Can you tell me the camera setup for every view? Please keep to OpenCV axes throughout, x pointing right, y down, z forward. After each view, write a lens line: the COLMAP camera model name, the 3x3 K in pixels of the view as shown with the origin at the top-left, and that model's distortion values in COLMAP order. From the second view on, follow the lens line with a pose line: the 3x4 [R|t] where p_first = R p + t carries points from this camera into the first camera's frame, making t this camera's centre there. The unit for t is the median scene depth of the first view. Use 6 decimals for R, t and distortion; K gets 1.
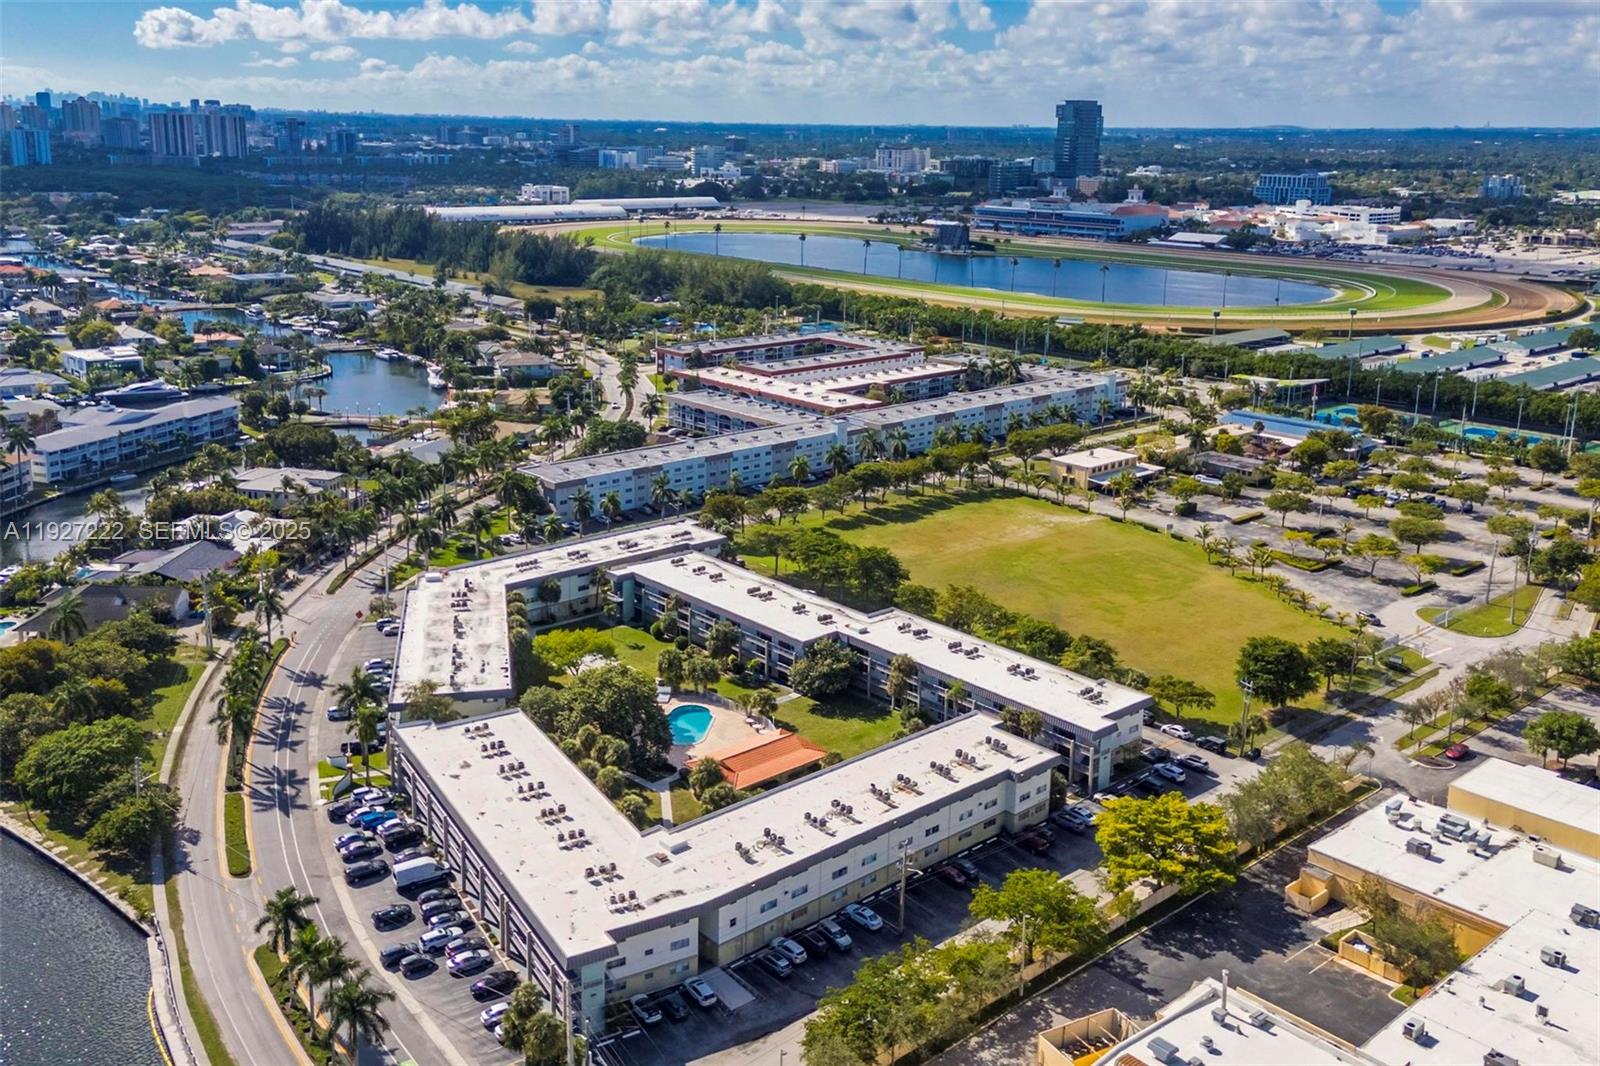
lens RADIAL K [[1335.7, 0, 778.3], [0, 1335.7, 534.7], [0, 0, 1]] dist [0.071772, -0.002517]
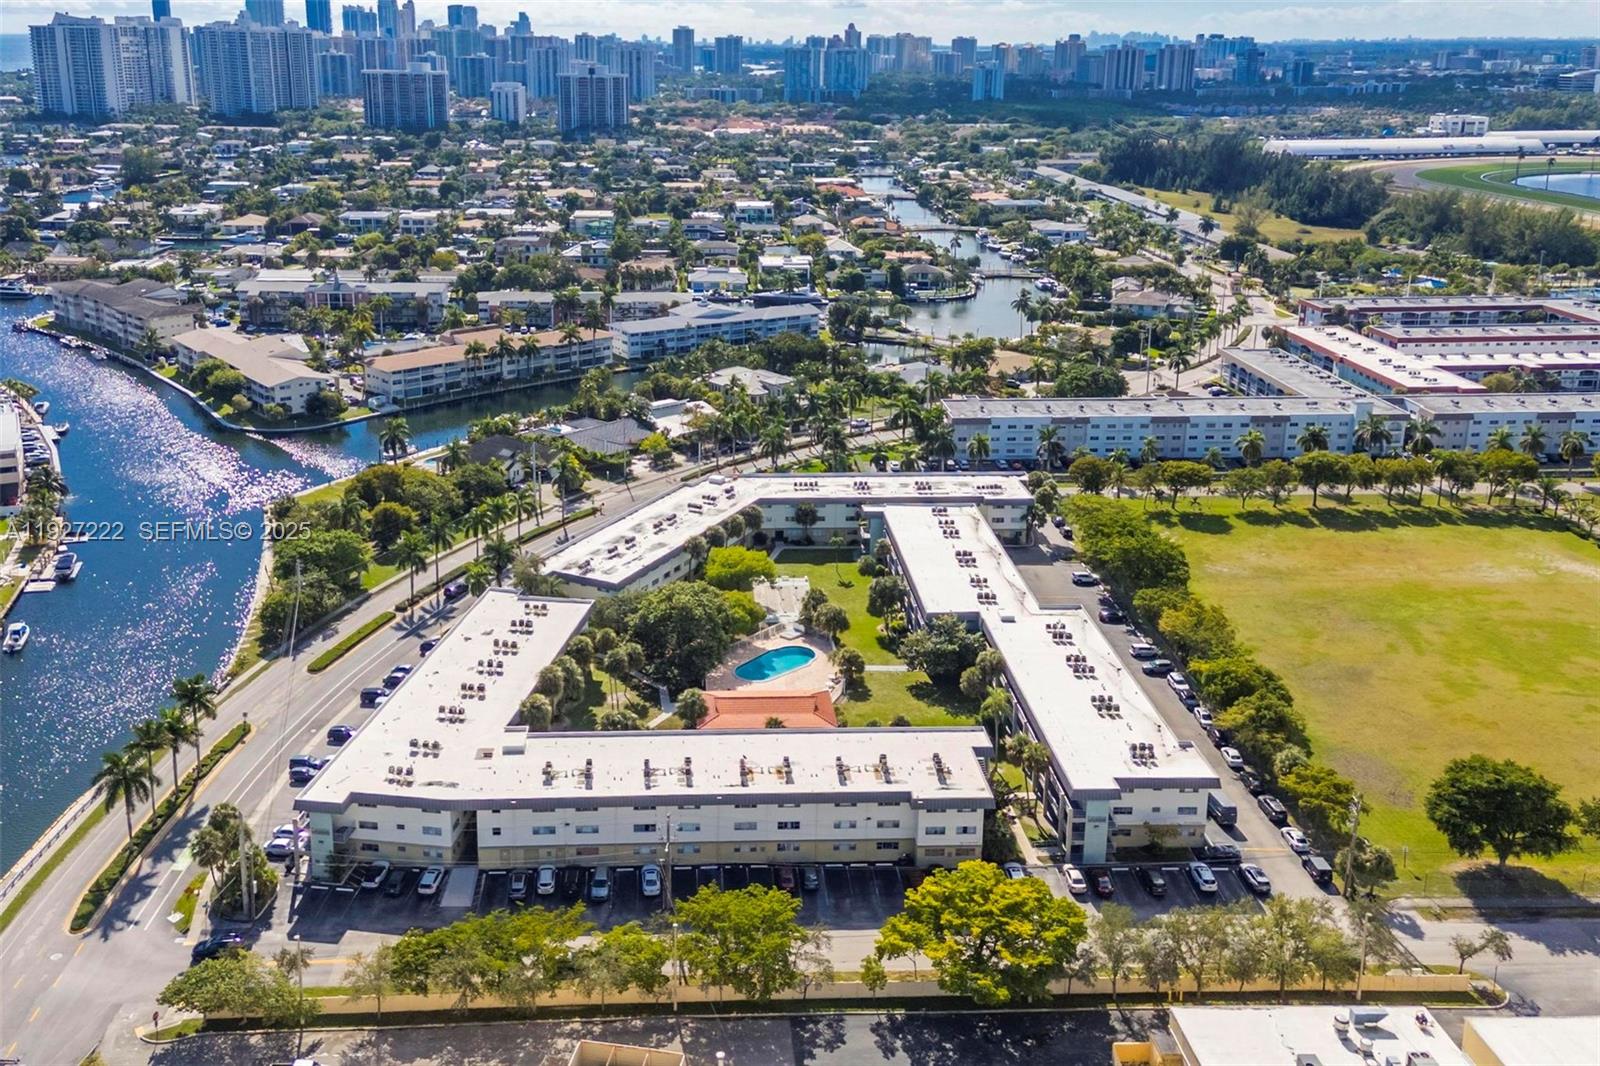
lens RADIAL K [[1335.7, 0, 778.3], [0, 1335.7, 534.7], [0, 0, 1]] dist [0.071772, -0.002517]
pose [[0.790483, 0.198906, -0.579287, 0.255667], [-0.172377, 0.979818, 0.101211, -0.026069], [0.587727, 0.019850, 0.808816, 0.114674]]
